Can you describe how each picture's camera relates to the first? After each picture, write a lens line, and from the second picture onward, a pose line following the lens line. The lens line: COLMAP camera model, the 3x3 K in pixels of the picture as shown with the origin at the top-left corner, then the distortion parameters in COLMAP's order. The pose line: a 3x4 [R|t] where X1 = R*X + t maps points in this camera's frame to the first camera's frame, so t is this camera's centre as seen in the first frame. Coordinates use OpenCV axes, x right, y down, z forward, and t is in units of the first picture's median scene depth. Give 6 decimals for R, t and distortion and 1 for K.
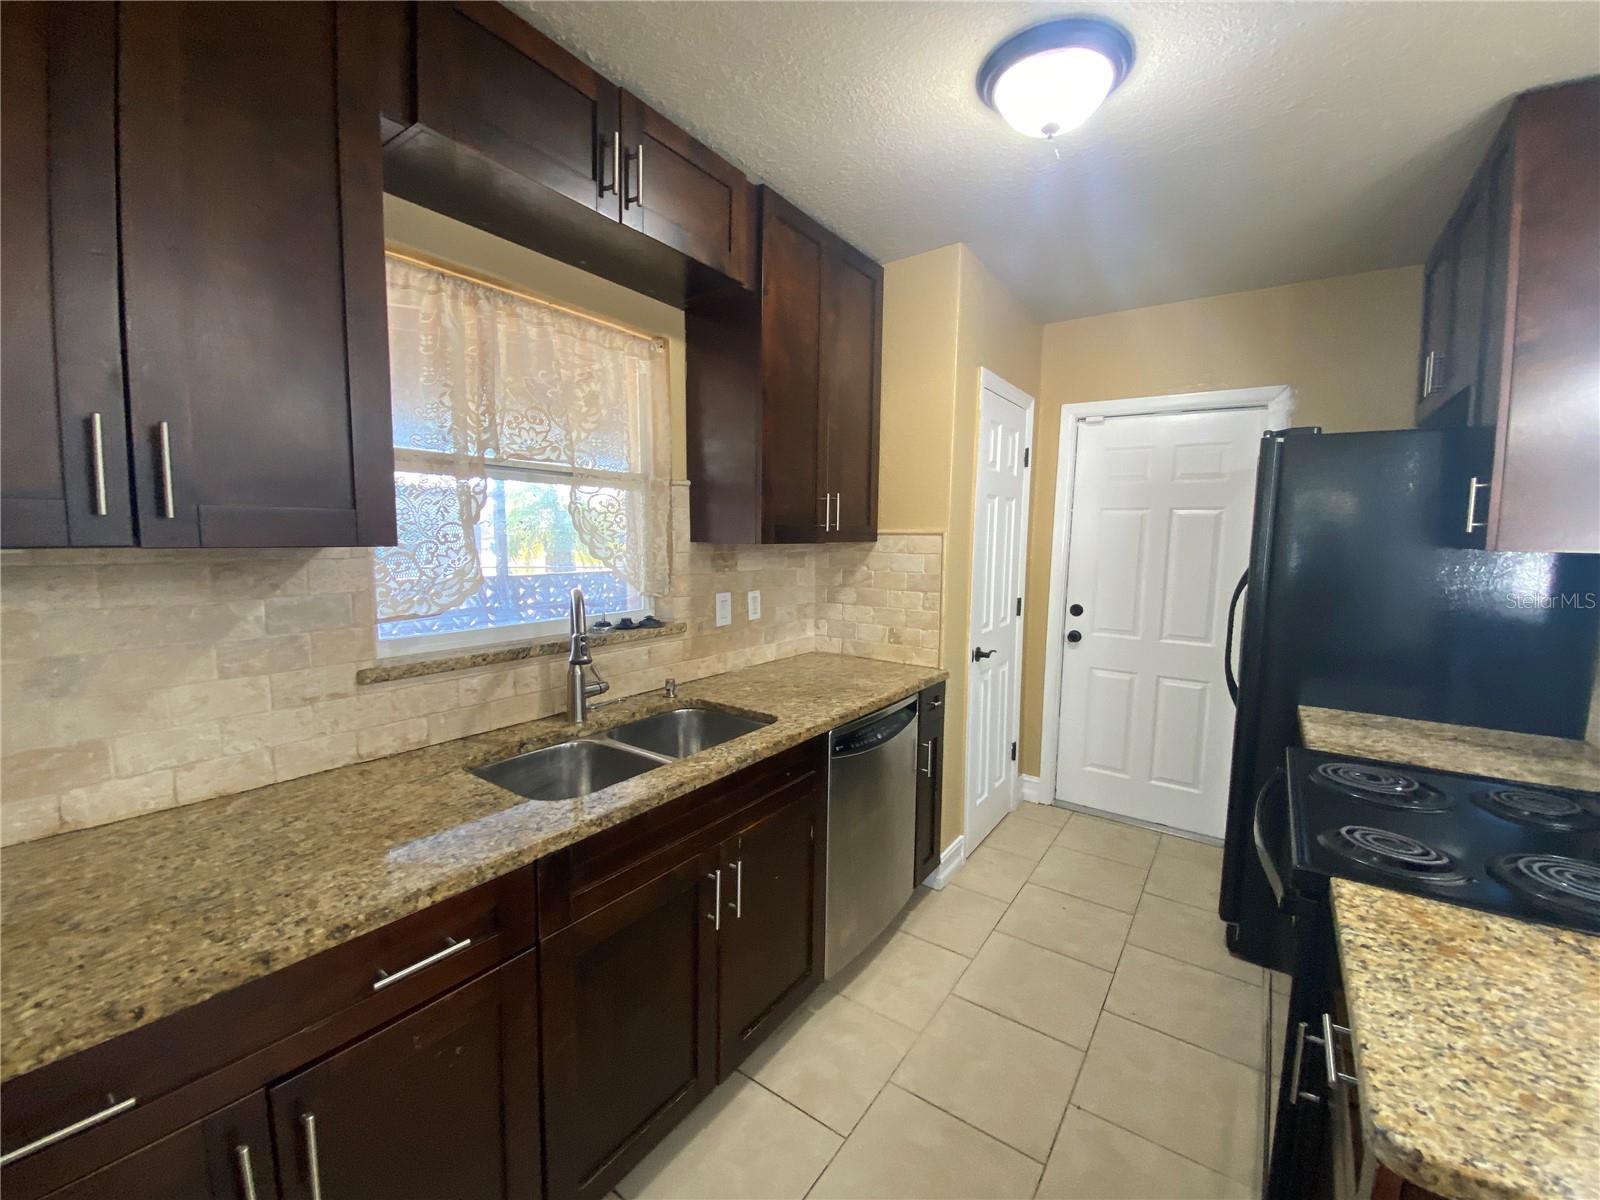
lens RADIAL K [[639.3, 0, 806.0], [0, 639.3, 601.1], [0, 0, 1]] dist [0.023699, -0.023166]
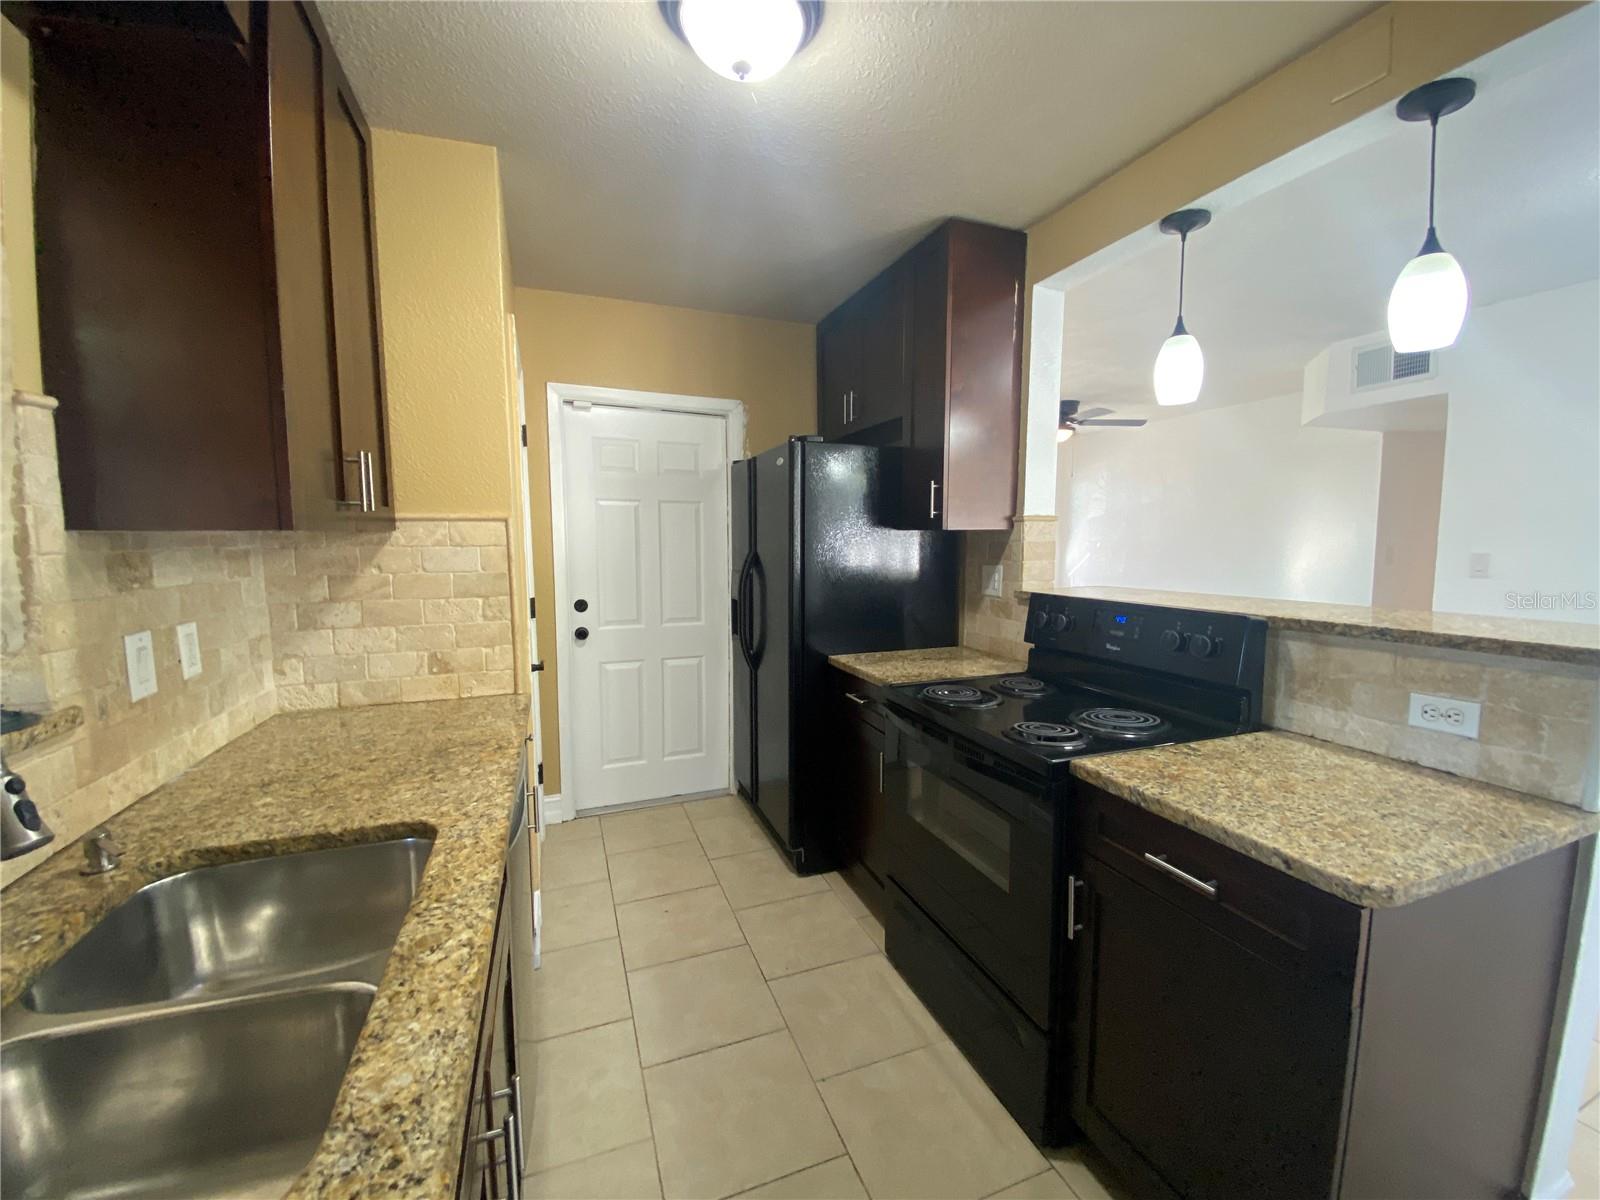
lens RADIAL K [[639.3, 0, 806.0], [0, 639.3, 601.1], [0, 0, 1]] dist [0.023699, -0.023166]
pose [[0.553918, -0.095537, 0.827072, -0.234291], [0.094631, 0.994181, 0.051462, -0.012902], [-0.827176, 0.049761, 0.559735, 0.268688]]
